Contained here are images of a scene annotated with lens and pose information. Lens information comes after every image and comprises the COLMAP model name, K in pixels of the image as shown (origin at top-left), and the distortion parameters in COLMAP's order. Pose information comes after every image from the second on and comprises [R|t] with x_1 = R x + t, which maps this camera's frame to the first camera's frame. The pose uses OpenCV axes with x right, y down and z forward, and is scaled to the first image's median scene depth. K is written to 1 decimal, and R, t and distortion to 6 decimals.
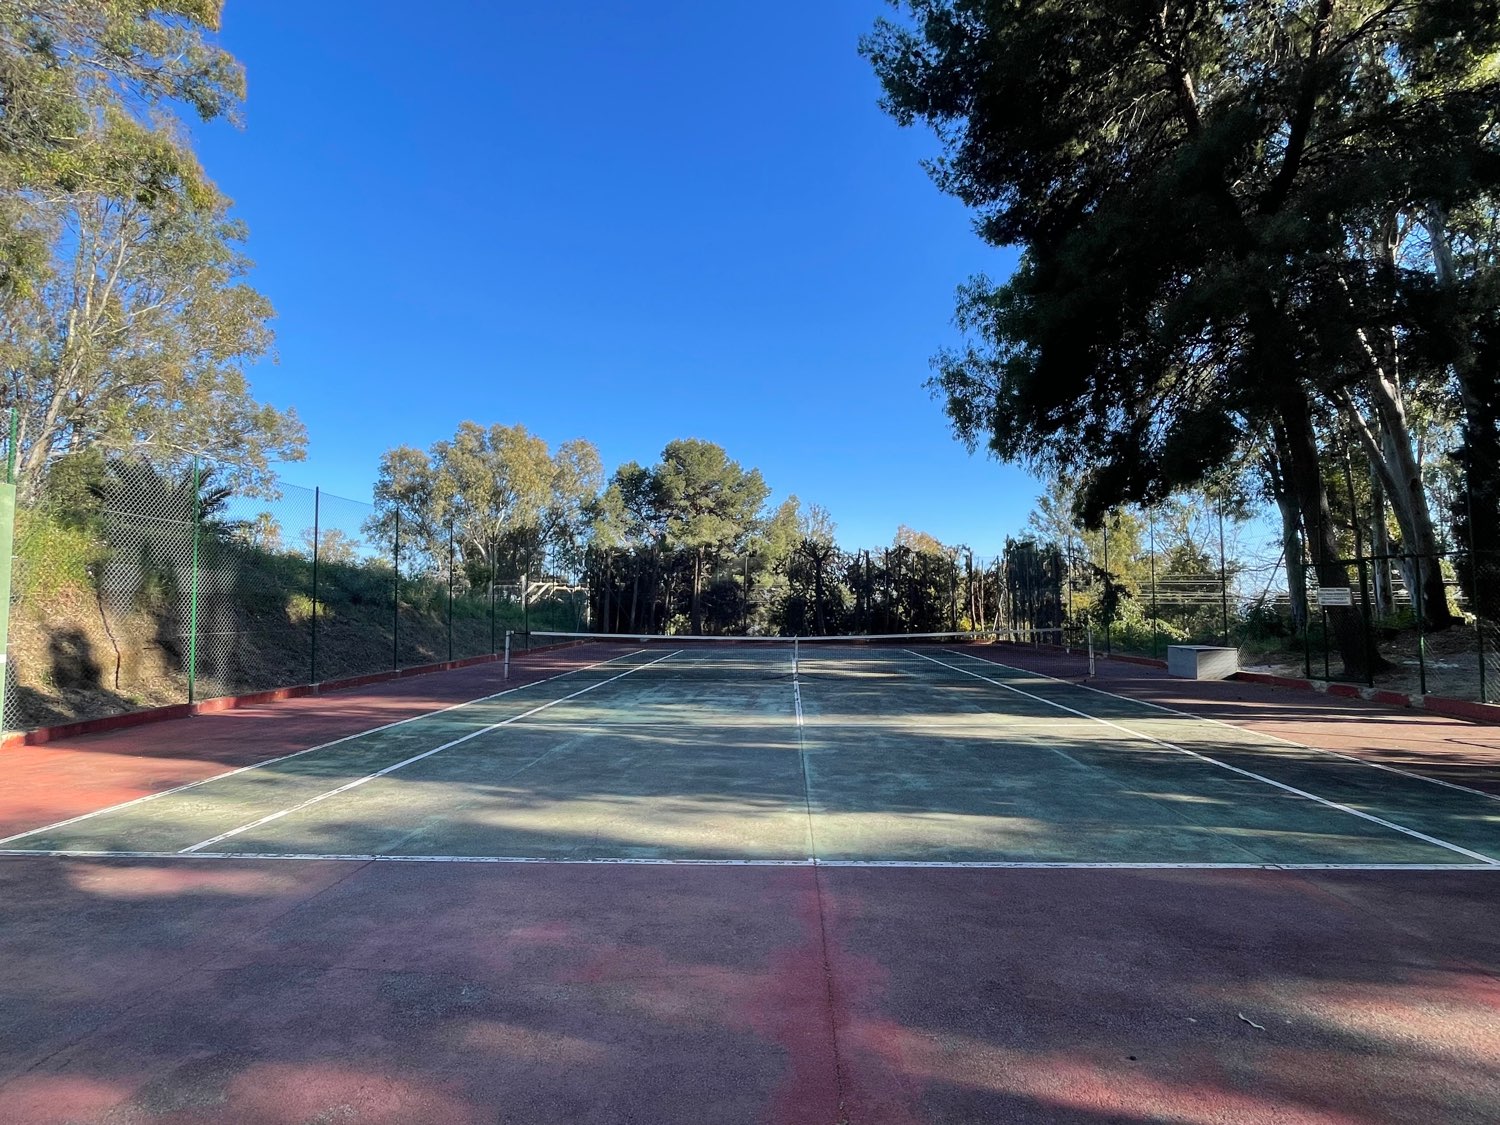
lens RADIAL K [[775.2, 0, 742.0], [0, 775.2, 533.4], [0, 0, 1]] dist [0.000357, 0.000214]
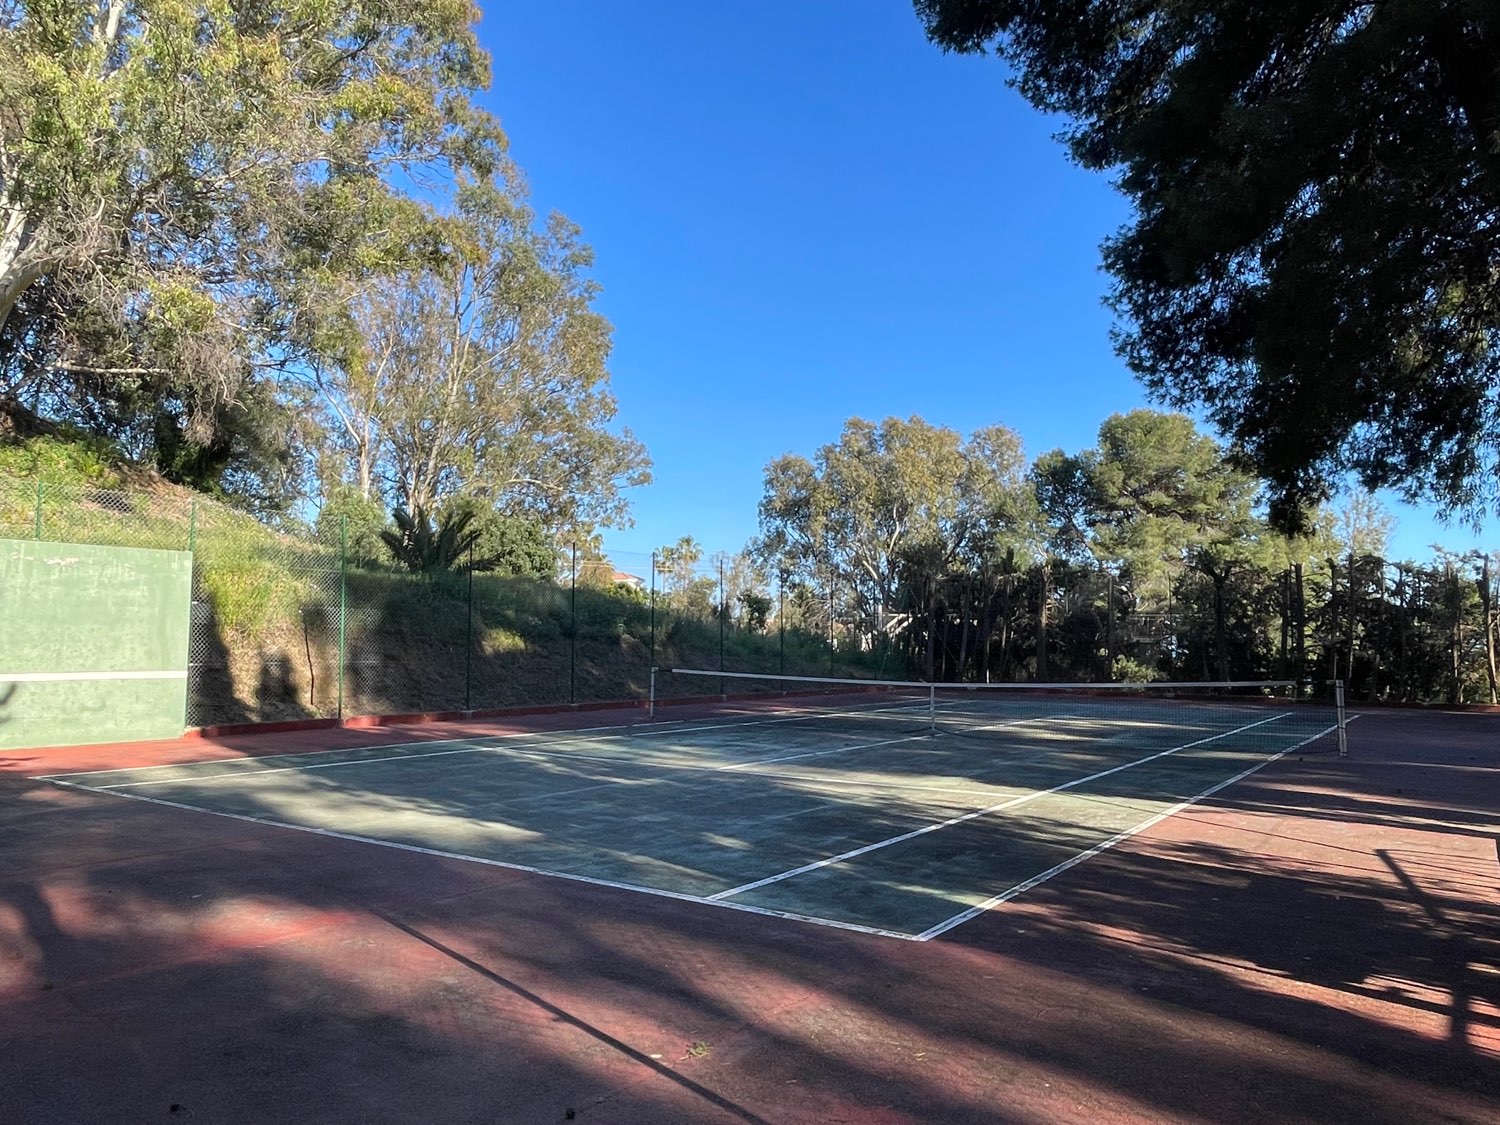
lens RADIAL K [[1057.4, 0, 750.0], [0, 1057.4, 562.5], [0, 0, 1]] dist [-0.009462, -0.001333]
pose [[0.853182, -0.030295, -0.520734, 0.232059], [0.039044, 0.999220, 0.005840, -0.003260], [0.520151, -0.025314, 0.853699, -0.024082]]
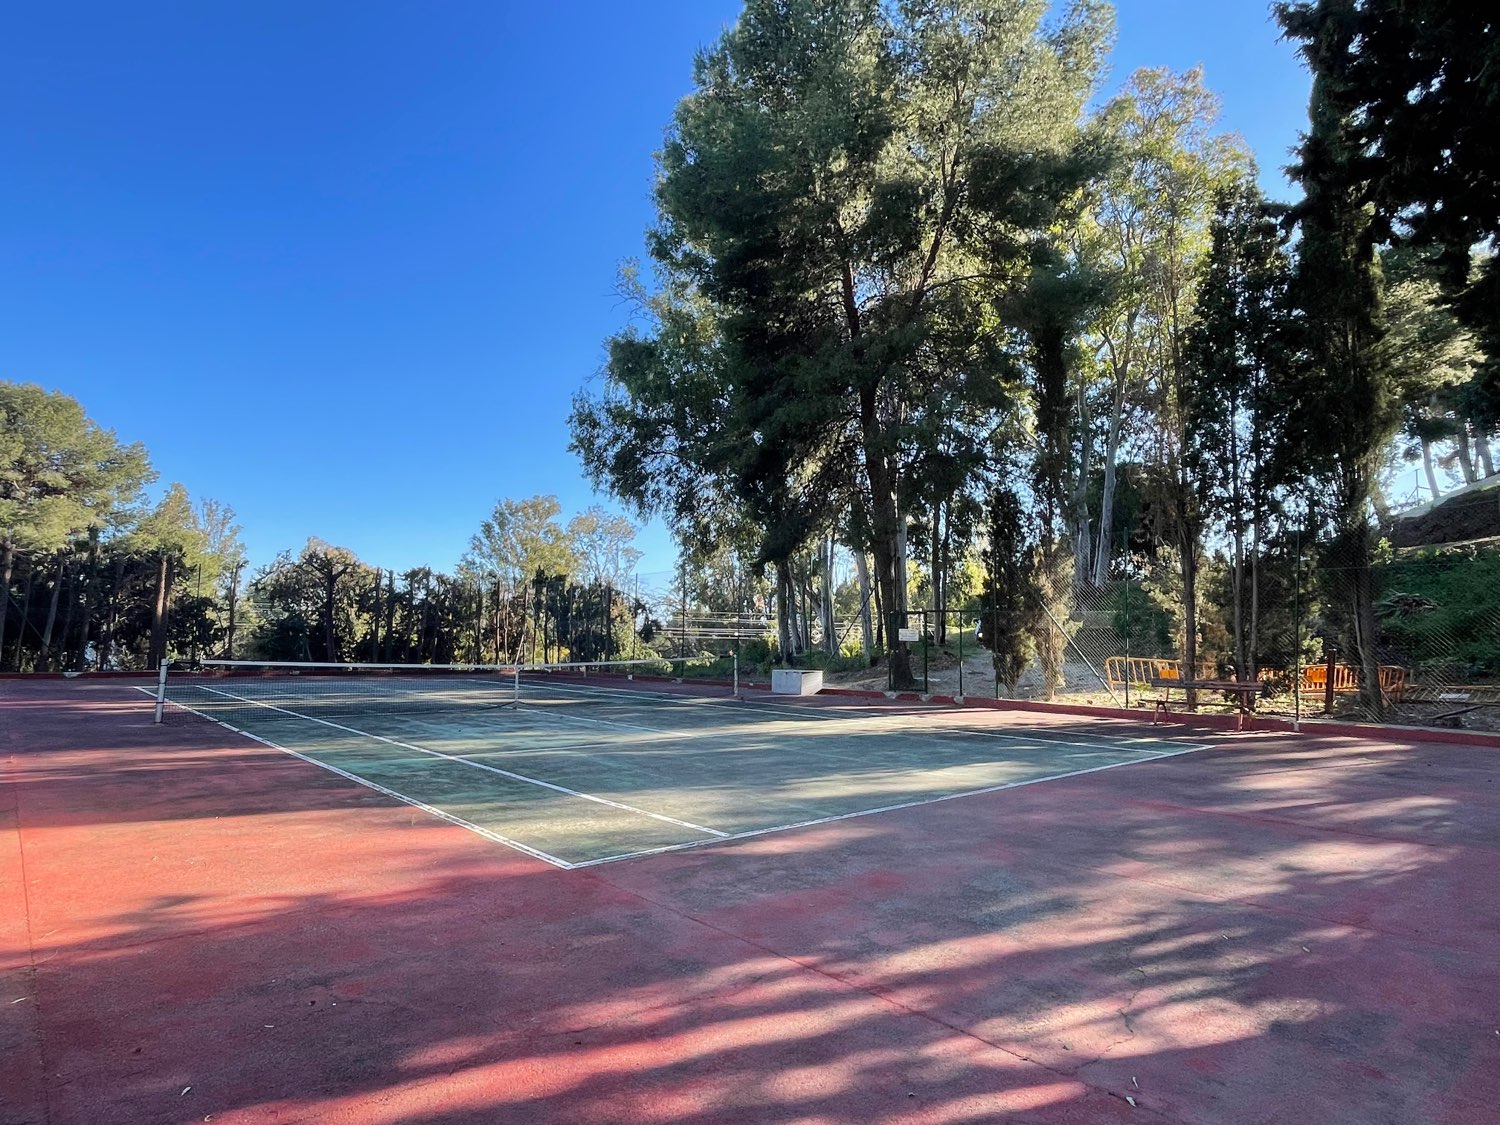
lens RADIAL K [[854.6, 0, 750.0], [0, 854.6, 562.5], [0, 0, 1]] dist [0.000096, -0.000214]
pose [[0.712619, 0.078630, 0.697131, -0.230436], [-0.085534, 0.996024, -0.024908, 0.002073], [-0.696318, -0.041879, 0.716511, 0.004604]]
